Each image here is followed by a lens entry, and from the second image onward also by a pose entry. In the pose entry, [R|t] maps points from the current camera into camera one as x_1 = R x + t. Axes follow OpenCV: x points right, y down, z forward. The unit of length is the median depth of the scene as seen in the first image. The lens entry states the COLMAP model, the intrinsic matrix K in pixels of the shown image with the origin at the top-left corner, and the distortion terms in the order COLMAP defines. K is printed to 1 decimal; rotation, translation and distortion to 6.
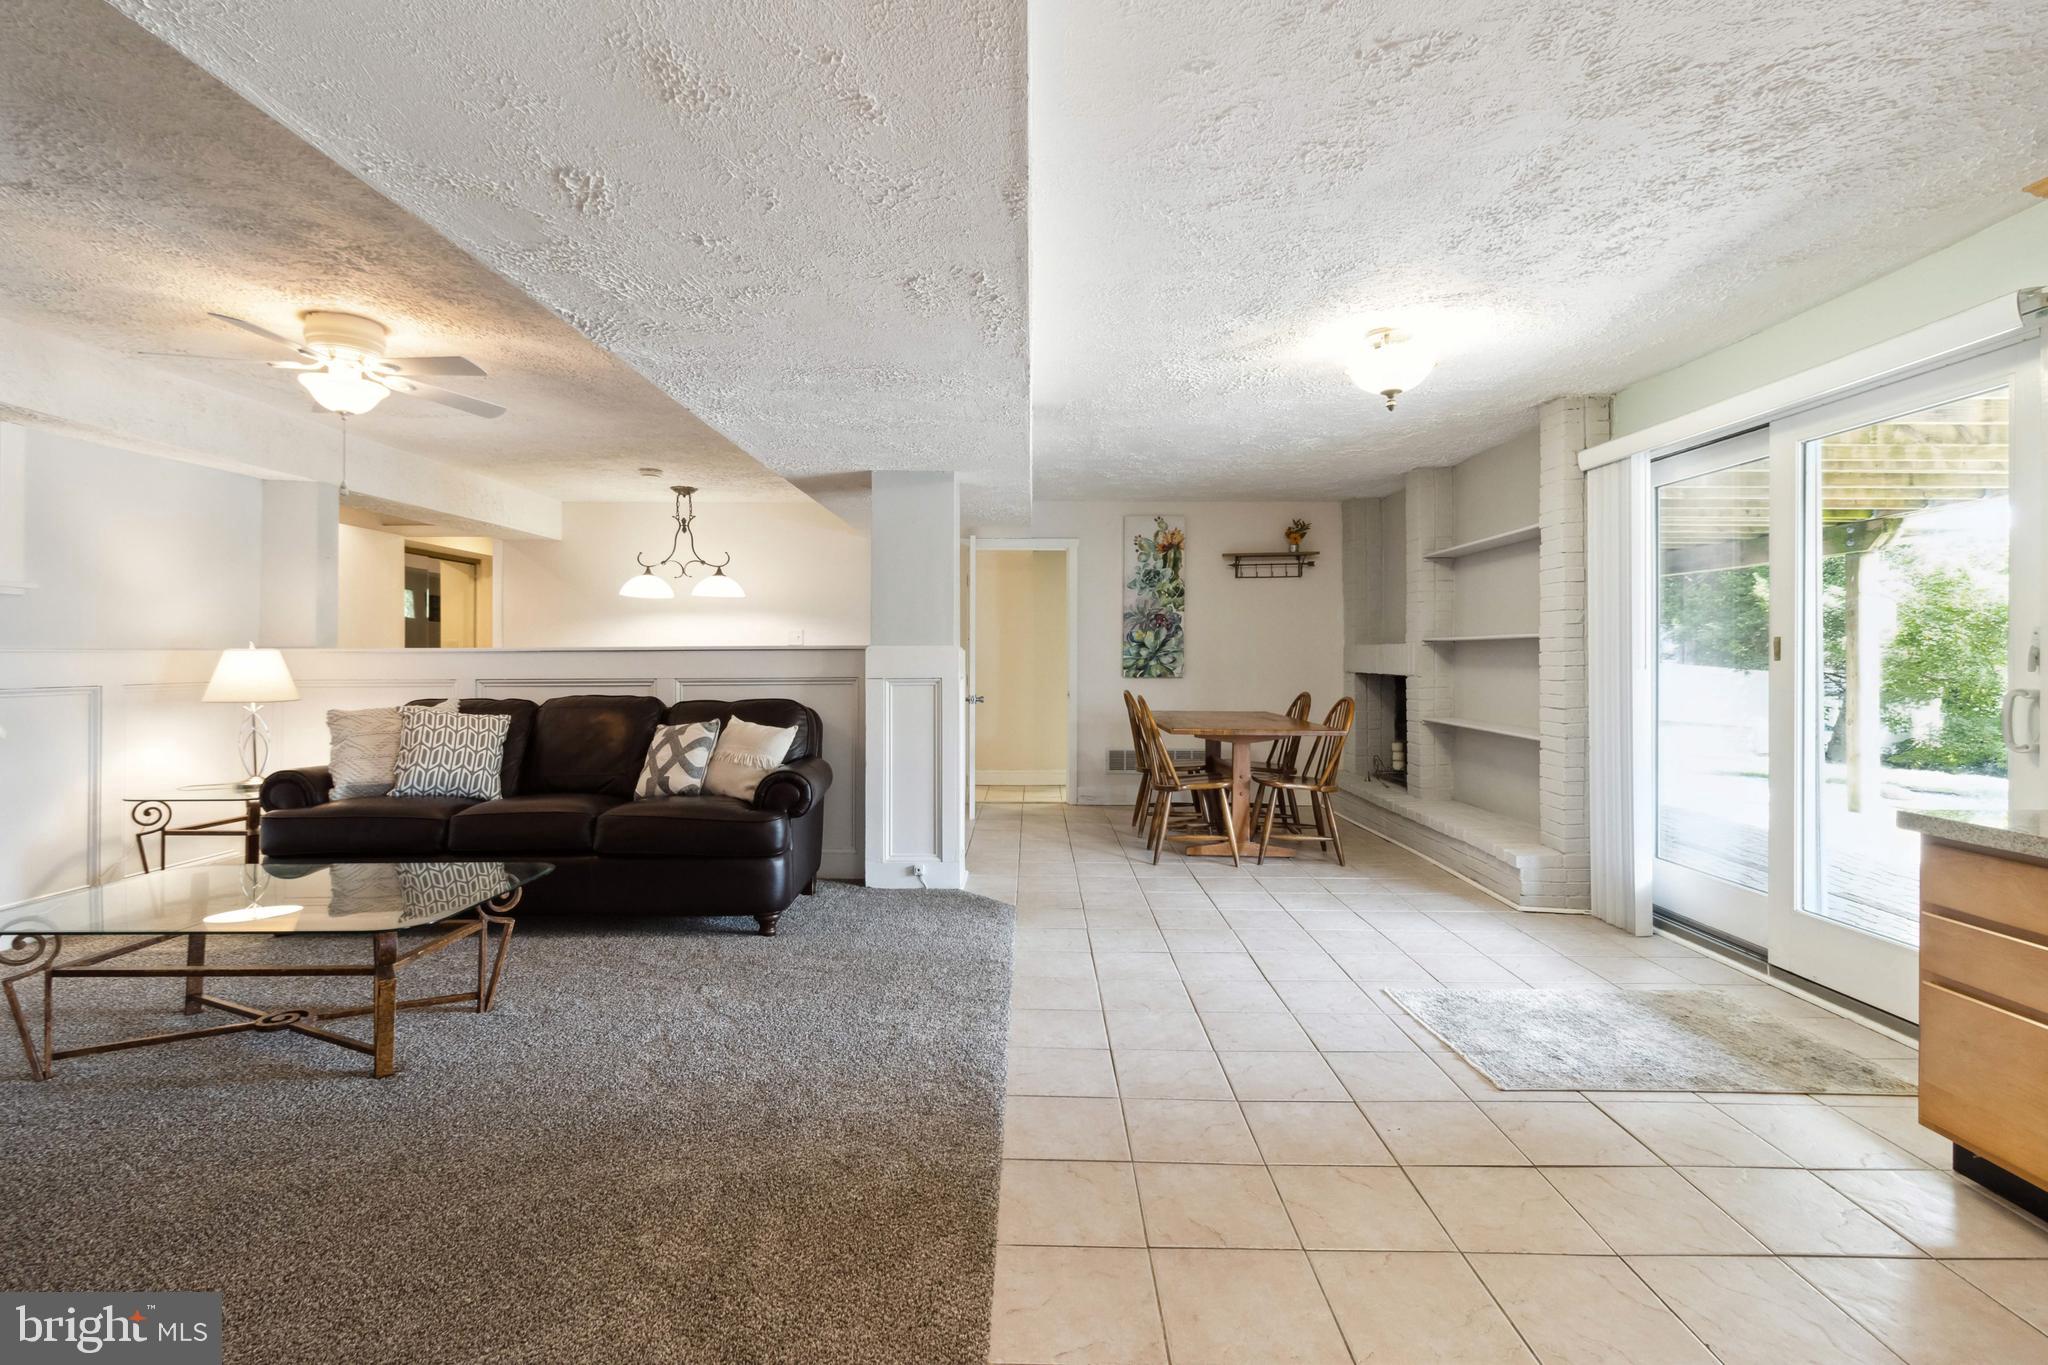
lens RADIAL K [[942.7, 0, 1023.8], [0, 942.7, 651.0], [0, 0, 1]] dist [0.000418, 0.000126]
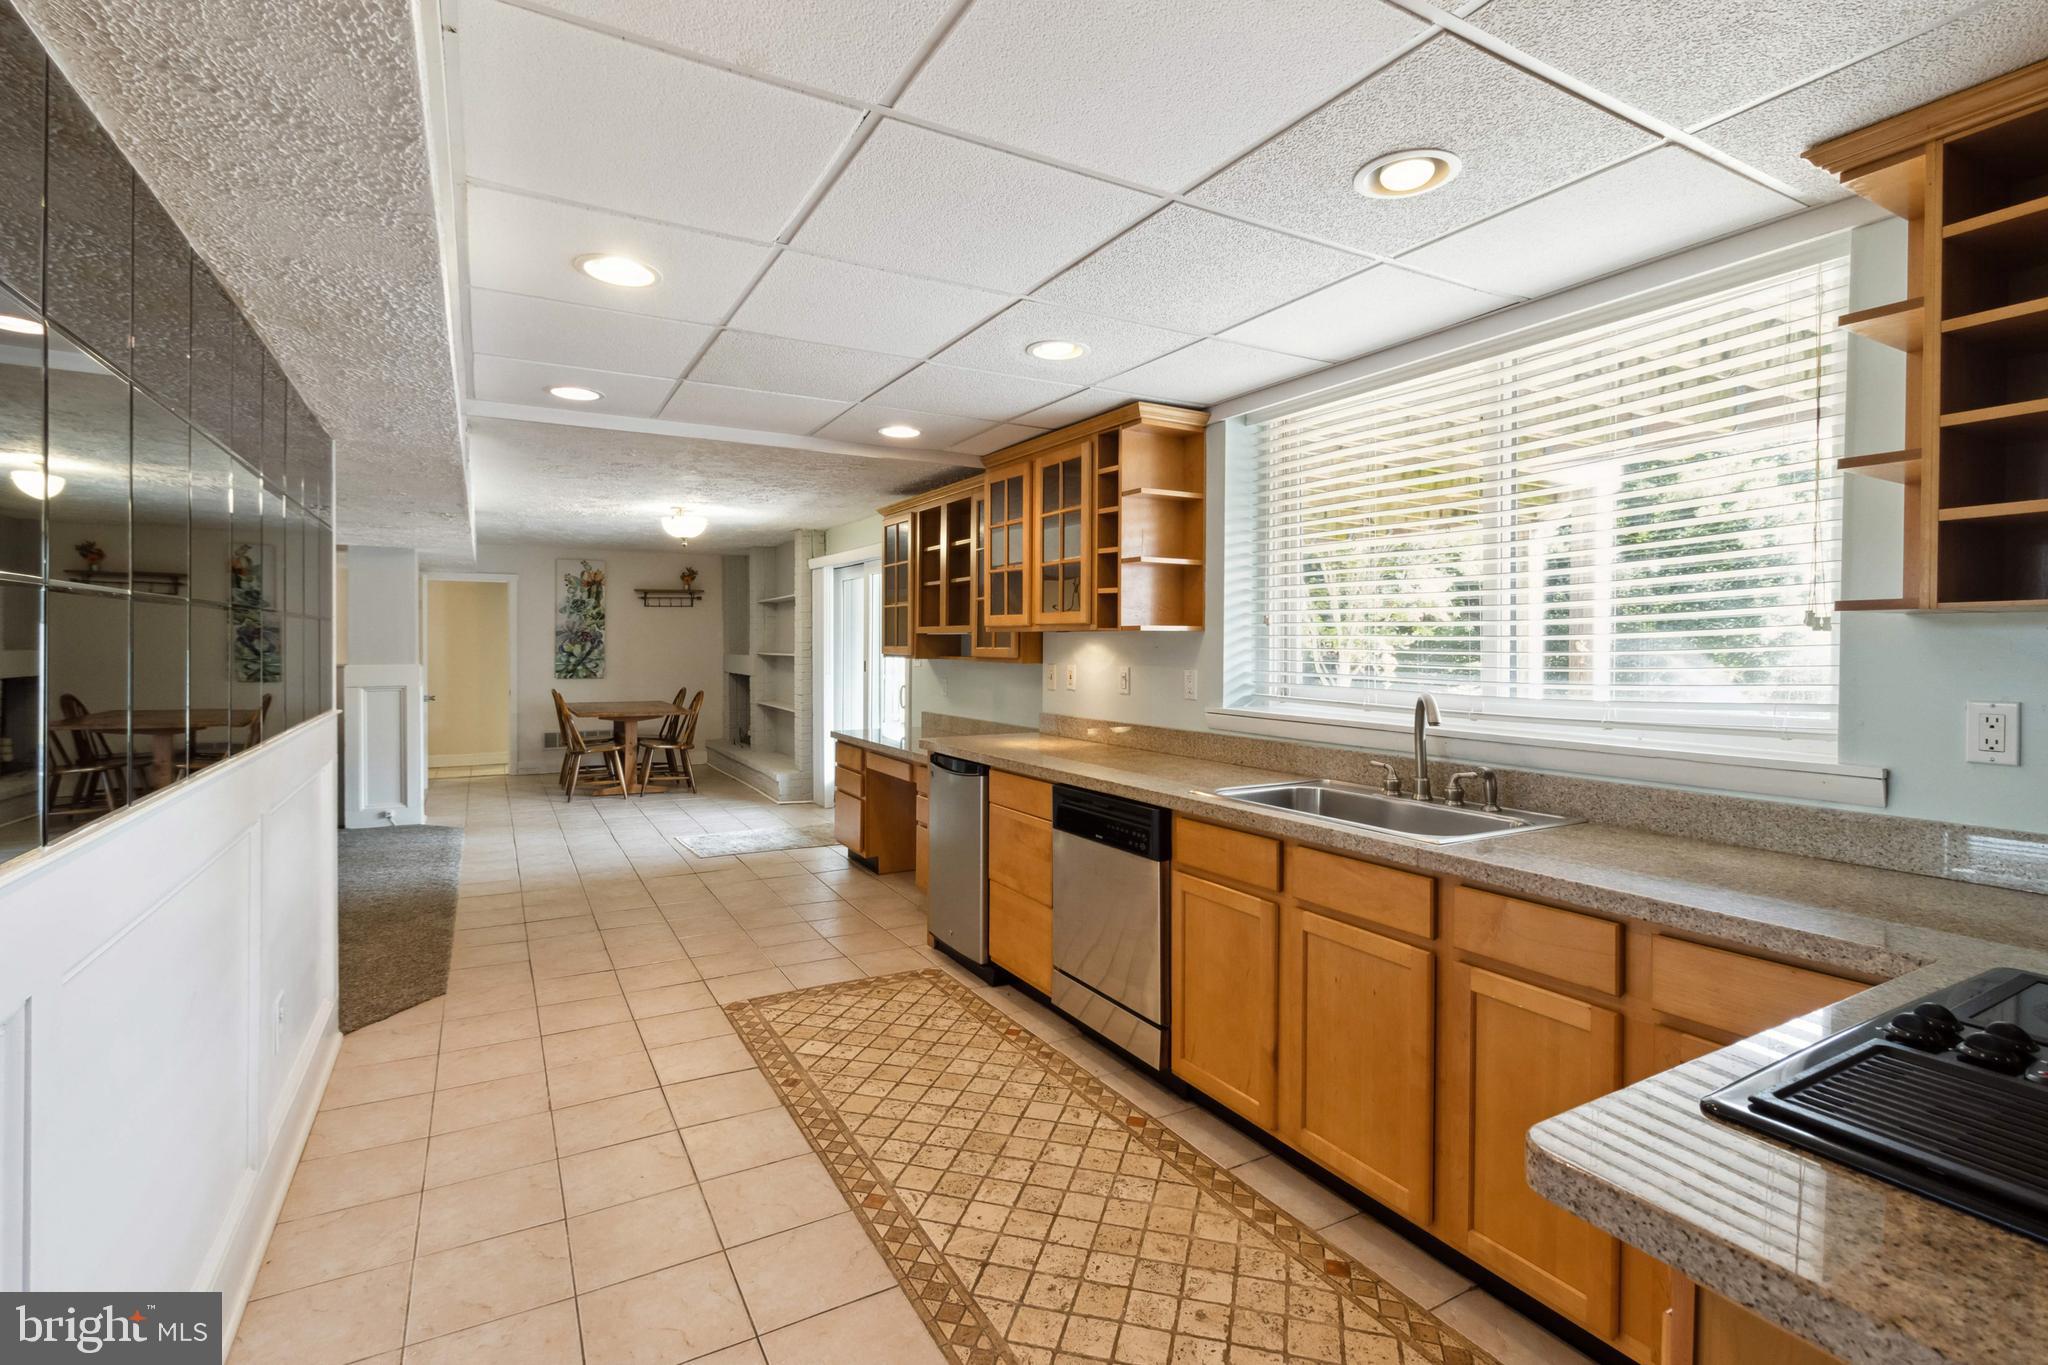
lens RADIAL K [[942.7, 0, 1023.8], [0, 942.7, 651.0], [0, 0, 1]] dist [0.000418, 0.000126]
pose [[0.864169, -0.004171, 0.503185, 0.006399], [-0.003393, 0.999895, 0.014115, -0.037798], [-0.503191, -0.013905, 0.864063, -0.579603]]
